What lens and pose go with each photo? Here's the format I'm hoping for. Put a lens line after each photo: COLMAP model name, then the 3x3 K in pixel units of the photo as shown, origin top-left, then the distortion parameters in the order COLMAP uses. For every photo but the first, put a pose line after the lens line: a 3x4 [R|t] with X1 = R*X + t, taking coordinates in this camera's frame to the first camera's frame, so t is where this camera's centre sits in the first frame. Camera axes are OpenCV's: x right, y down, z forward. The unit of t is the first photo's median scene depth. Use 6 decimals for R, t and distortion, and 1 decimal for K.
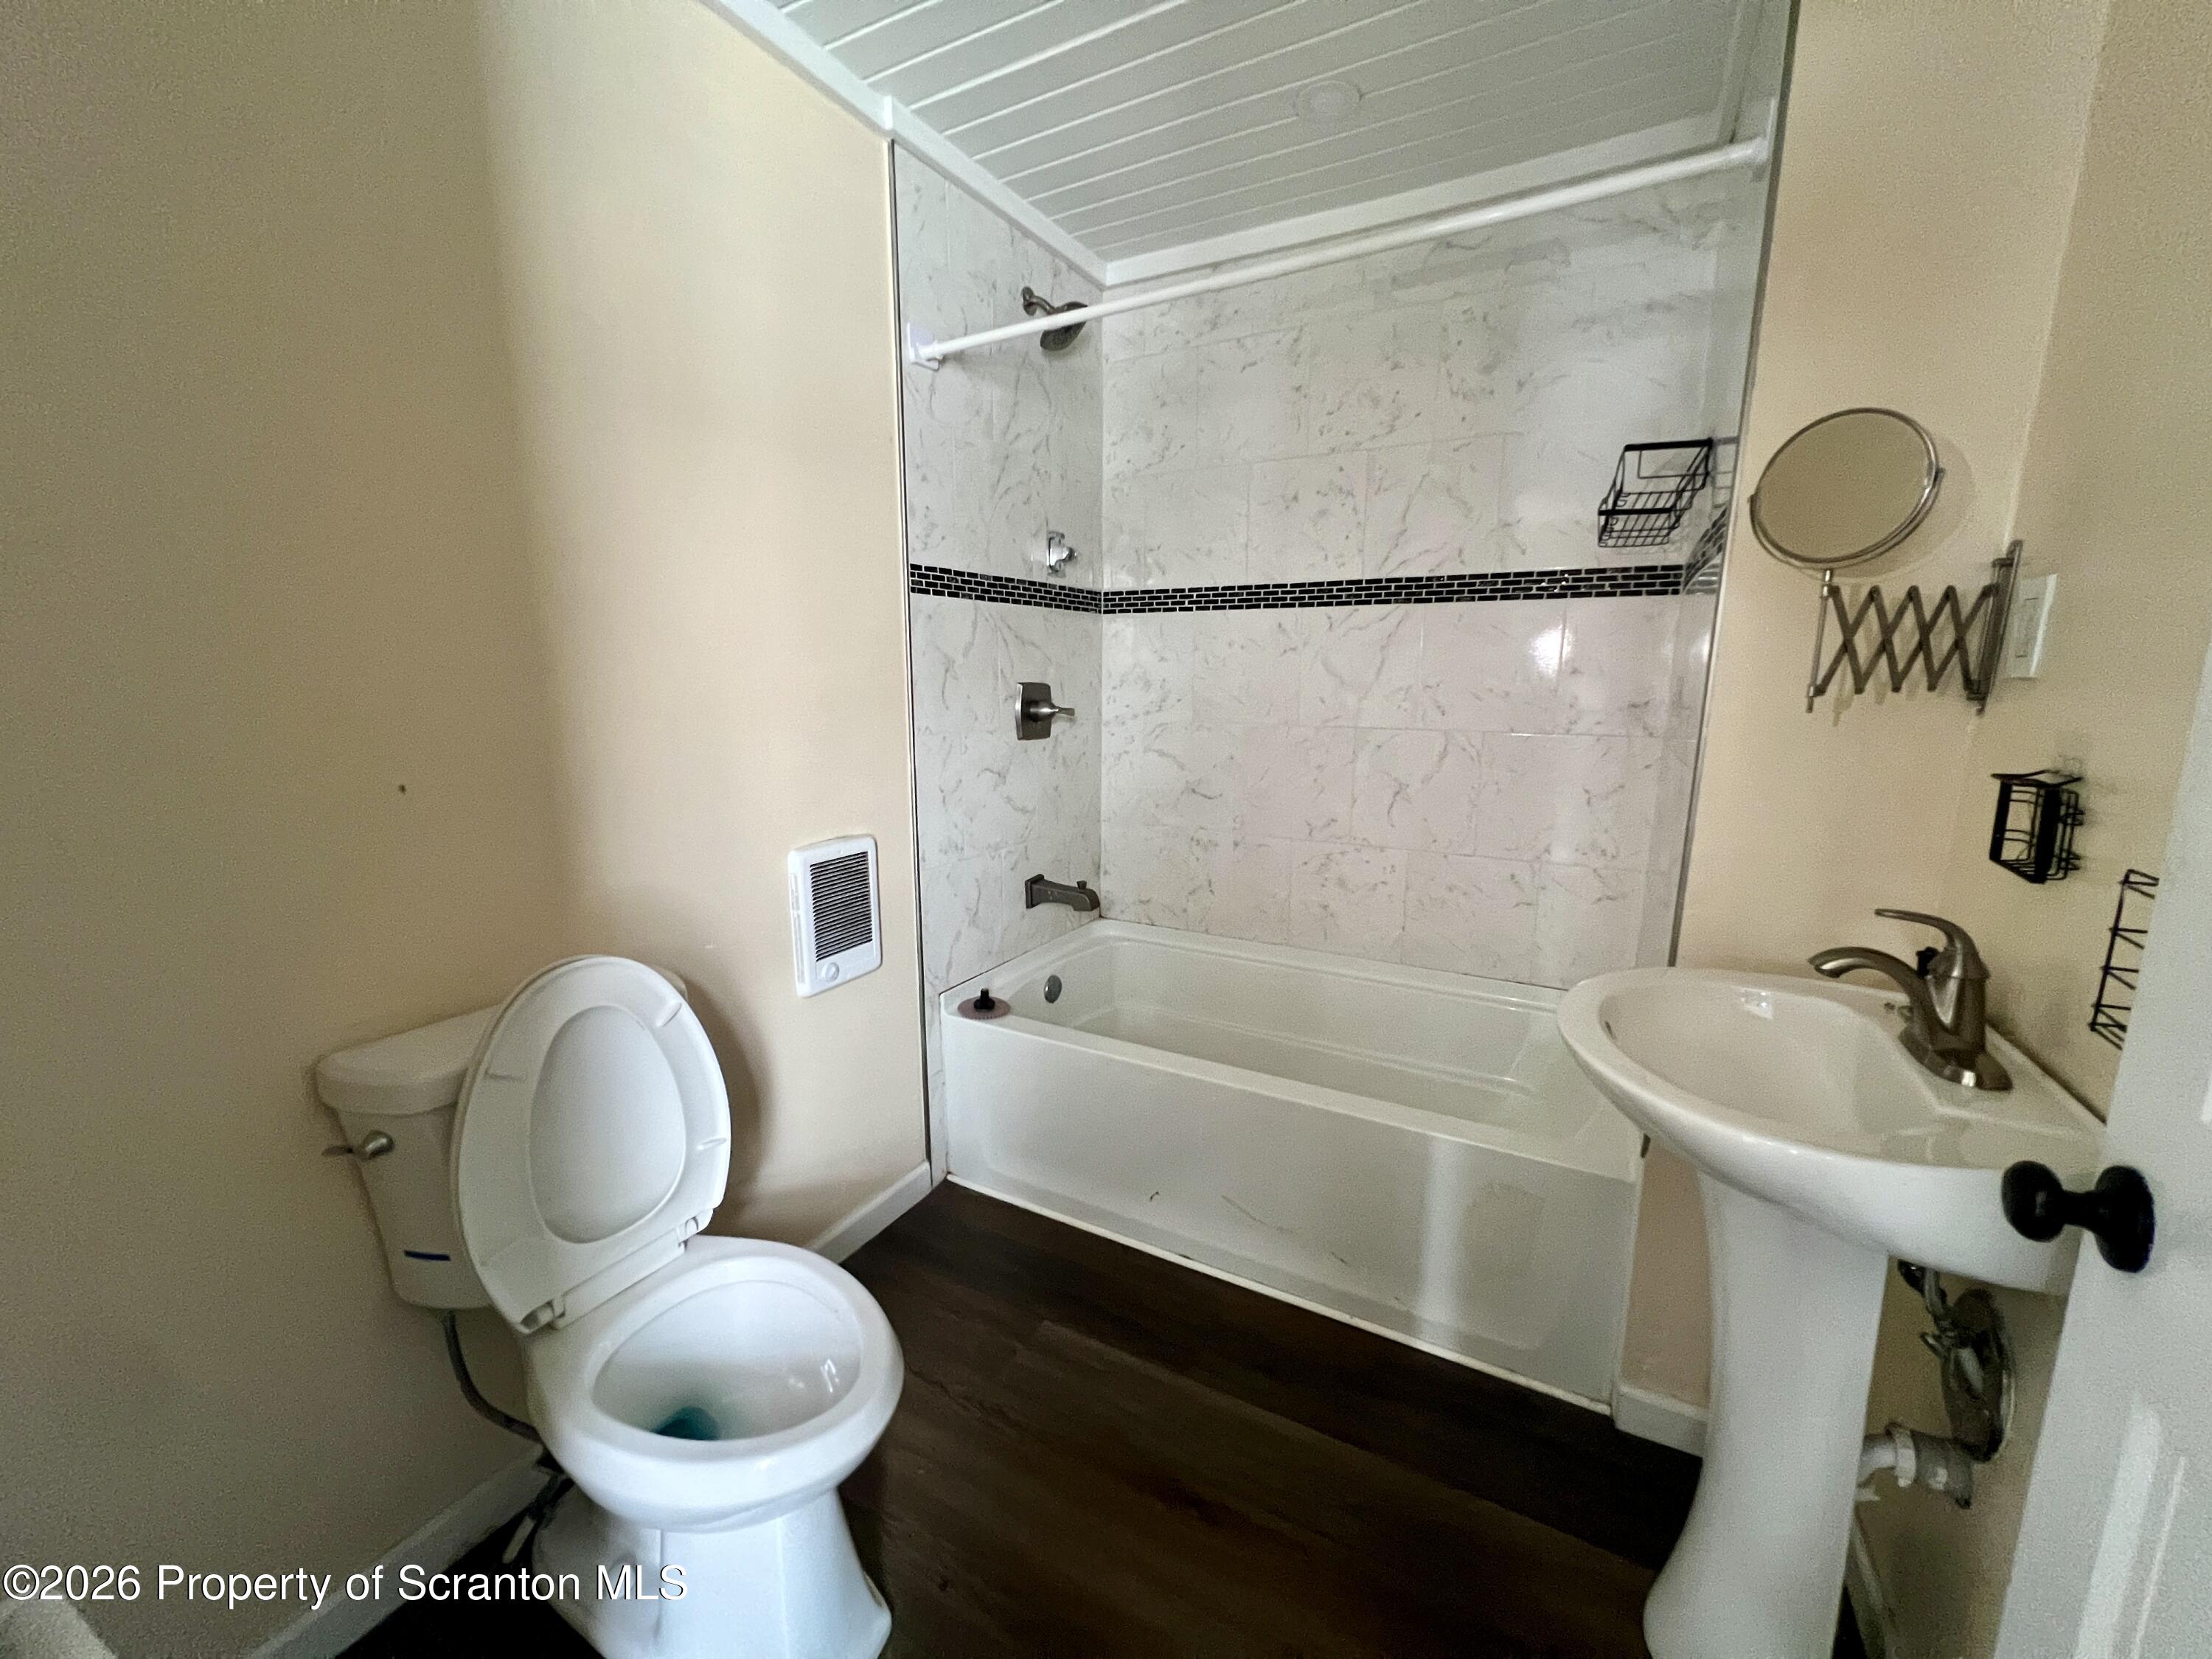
lens RADIAL K [[881.0, 0, 1102.2], [0, 881.0, 829.3], [0, 0, 1]] dist [-0.001081, 0.000393]
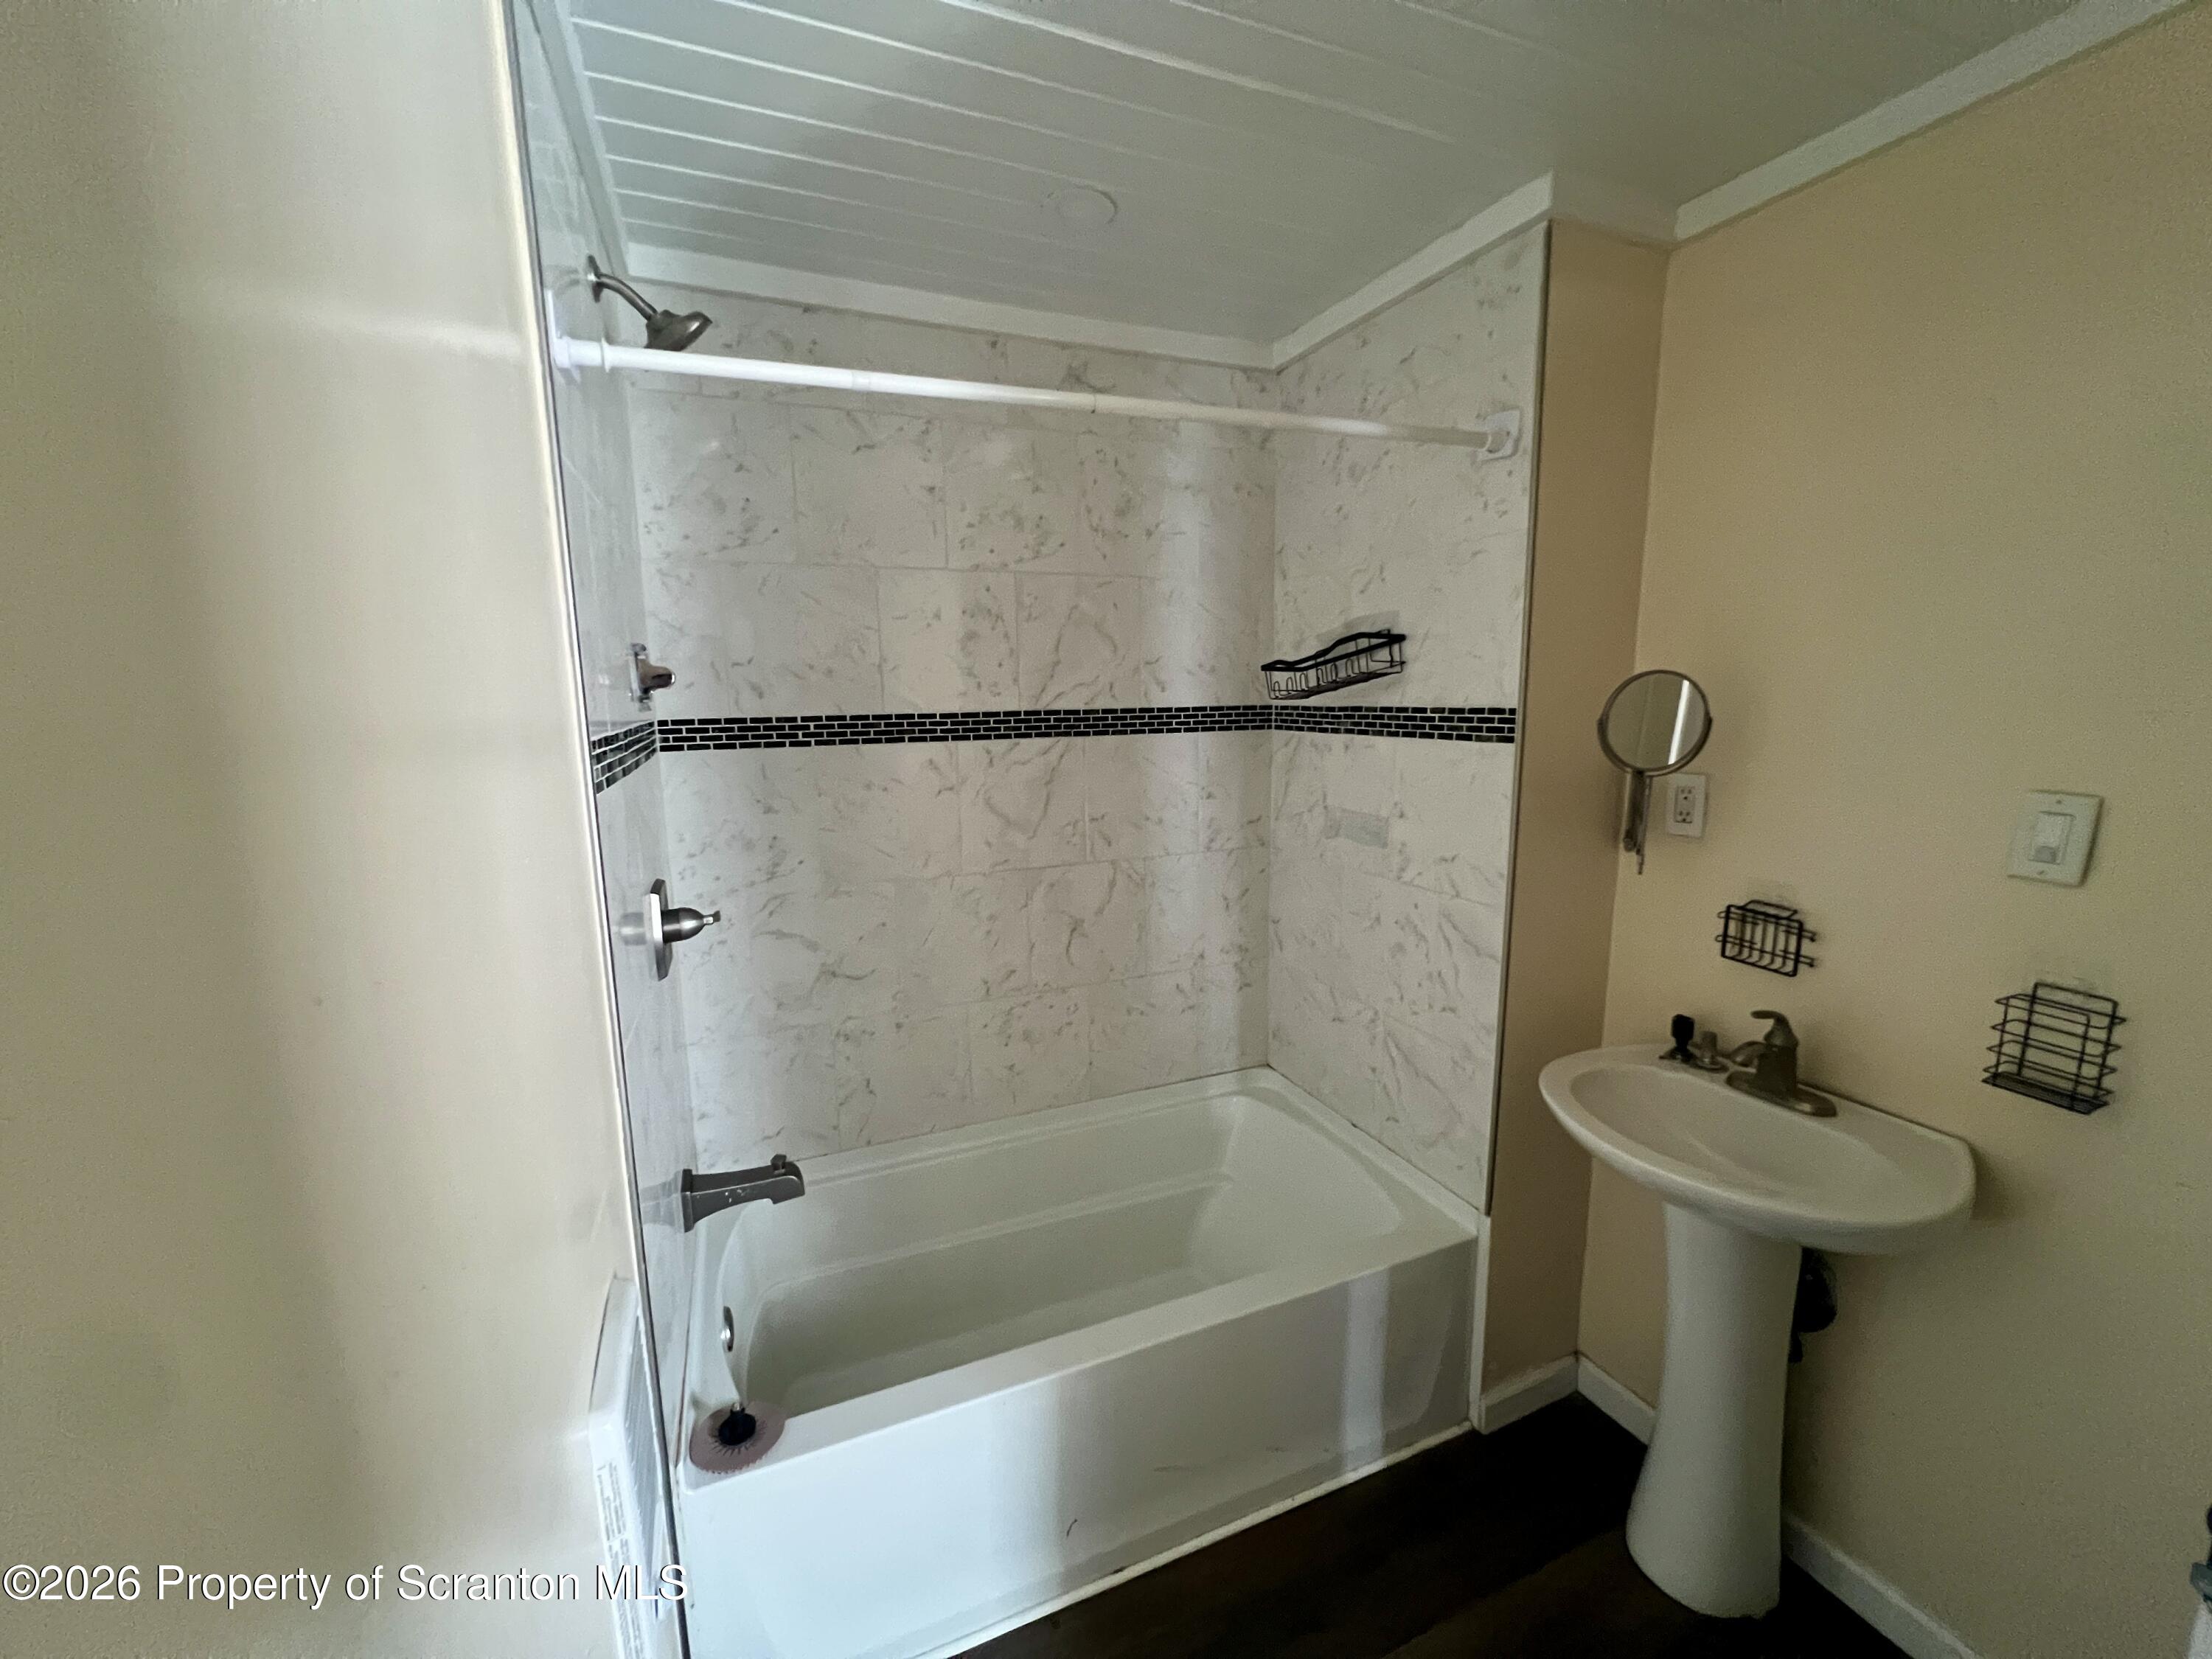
lens RADIAL K [[881.0, 0, 1102.2], [0, 881.0, 829.3], [0, 0, 1]] dist [-0.001081, 0.000393]
pose [[0.612548, -0.136096, 0.778629, -0.381504], [0.156924, 0.986396, 0.048959, -0.193327], [-0.774700, 0.092196, 0.625572, 0.371891]]
